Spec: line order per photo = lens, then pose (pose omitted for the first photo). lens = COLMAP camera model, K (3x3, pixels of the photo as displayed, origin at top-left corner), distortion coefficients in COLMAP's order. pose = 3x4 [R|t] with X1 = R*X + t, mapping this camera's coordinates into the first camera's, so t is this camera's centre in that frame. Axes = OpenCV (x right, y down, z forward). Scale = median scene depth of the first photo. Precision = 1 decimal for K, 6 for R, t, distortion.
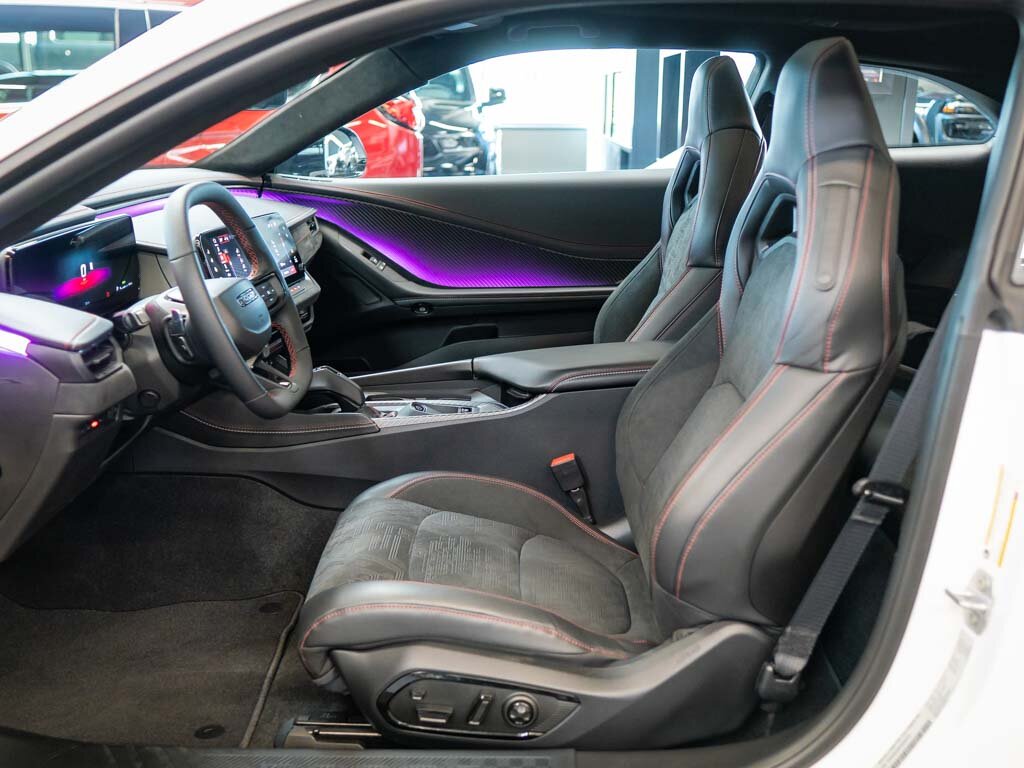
lens RADIAL K [[801.6, 0, 511.9], [0, 801.6, 422.2], [0, 0, 1]] dist [-0.002794, -0.002713]
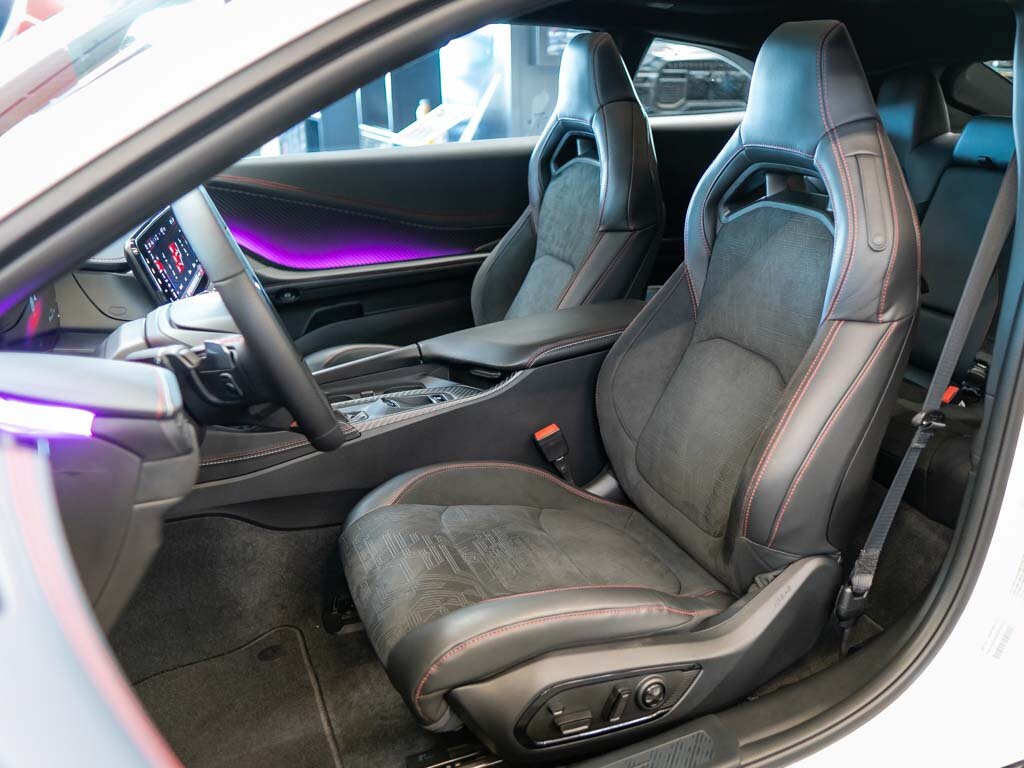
lens RADIAL K [[731.3, 0, 512.0], [0, 731.3, 384.0], [0, 0, 1]] dist [-0.006401, 0.000832]
pose [[0.922976, -0.151556, 0.353760, -0.313875], [0.142582, 0.988444, 0.051460, -0.071164], [-0.357471, 0.002944, 0.933920, 0.156487]]
